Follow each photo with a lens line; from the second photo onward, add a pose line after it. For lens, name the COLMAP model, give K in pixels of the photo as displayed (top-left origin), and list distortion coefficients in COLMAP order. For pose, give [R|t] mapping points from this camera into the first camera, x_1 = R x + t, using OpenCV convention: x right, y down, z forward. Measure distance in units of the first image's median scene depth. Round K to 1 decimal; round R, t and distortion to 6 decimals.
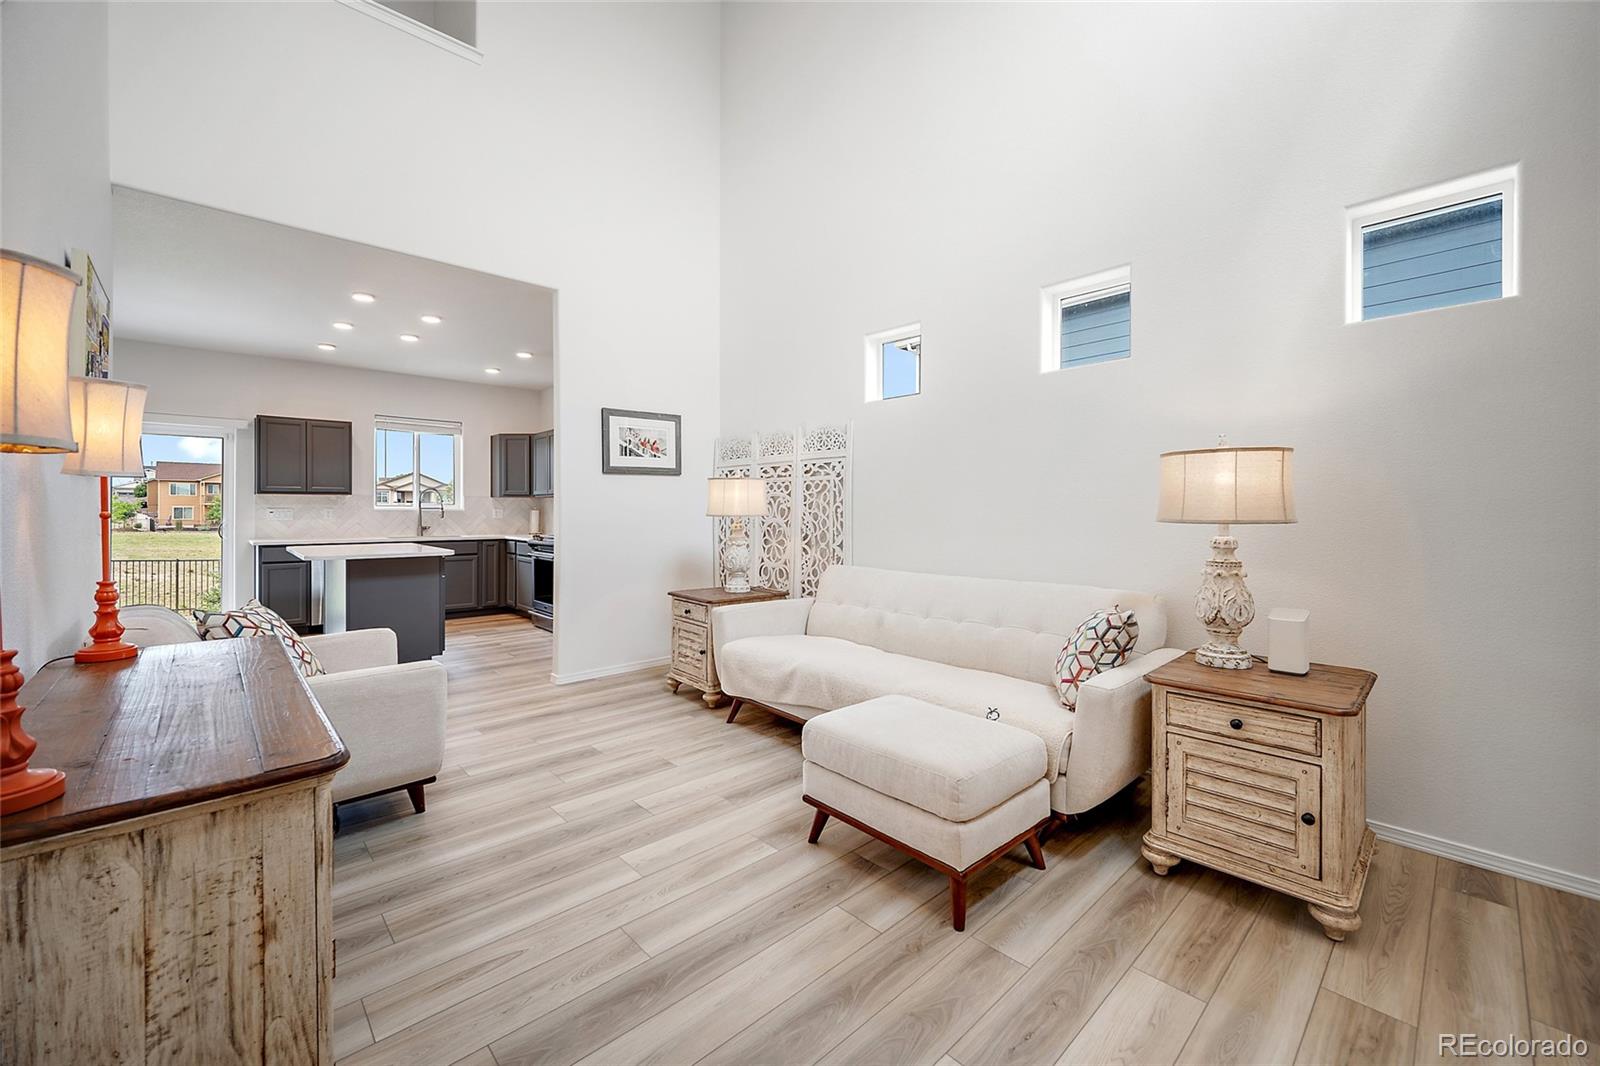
lens RADIAL K [[636.7, 0, 803.4], [0, 636.7, 513.6], [0, 0, 1]] dist [-0.000969, -0.000093]
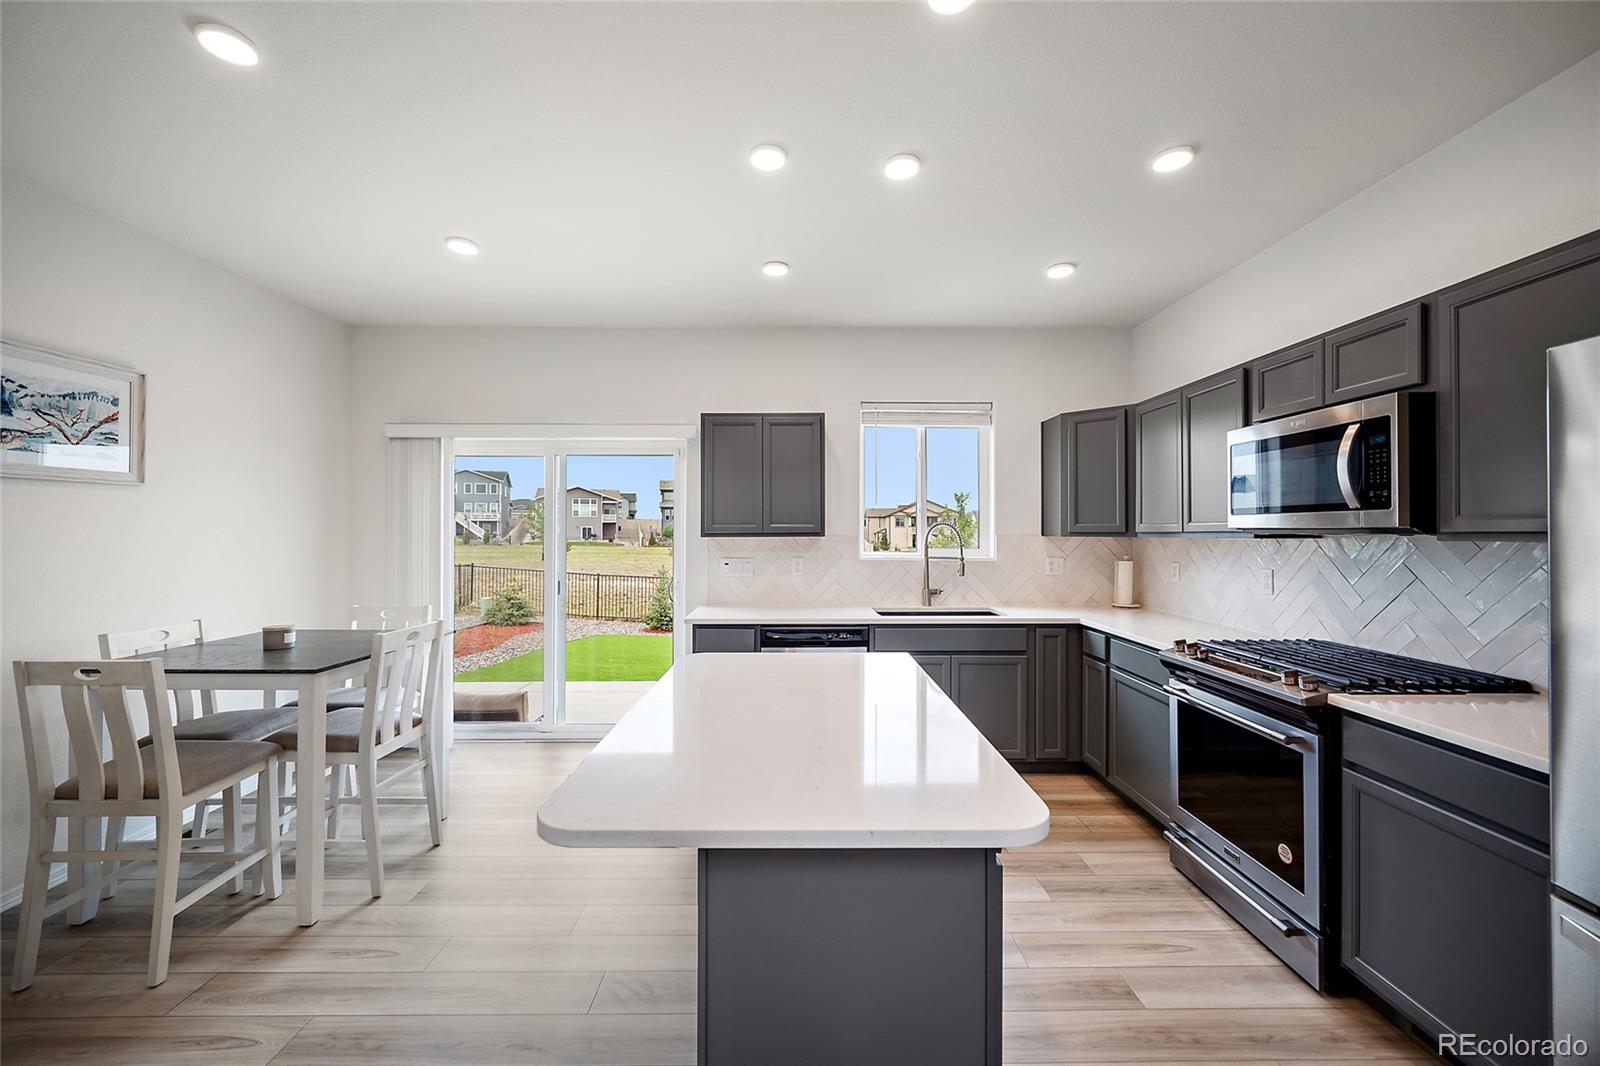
lens RADIAL K [[634.1, 0, 799.0], [0, 634.1, 530.0], [0, 0, 1]] dist [-0.001282, 0.000382]
pose [[0.735172, -0.004262, -0.677867, -0.399373], [-0.001553, 0.999967, -0.007971, -0.037447], [0.677879, 0.006913, 0.735141, 0.669551]]
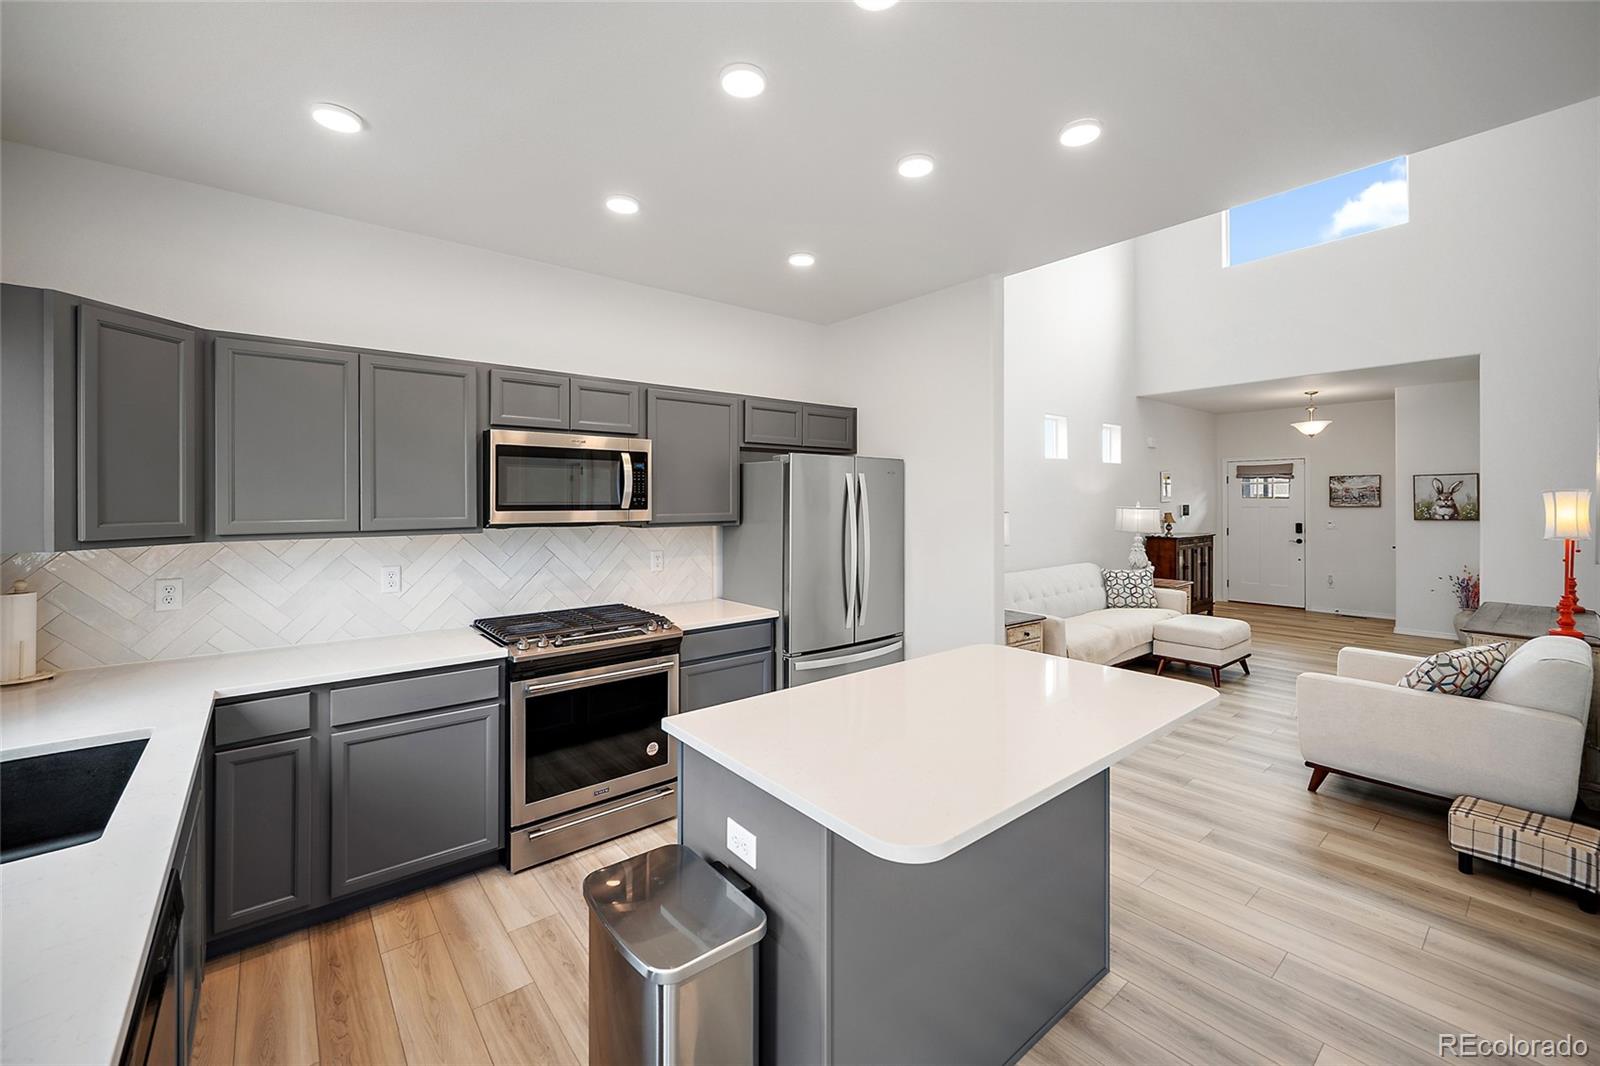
lens RADIAL K [[641.0, 0, 800.3], [0, 641.0, 498.9], [0, 0, 1]] dist [-0.000442, -0.000061]
pose [[0.063643, 0.000048, 0.997973, -0.980057], [0.006385, 0.999980, -0.000456, -0.061320], [-0.997952, 0.006401, 0.063642, 0.978284]]
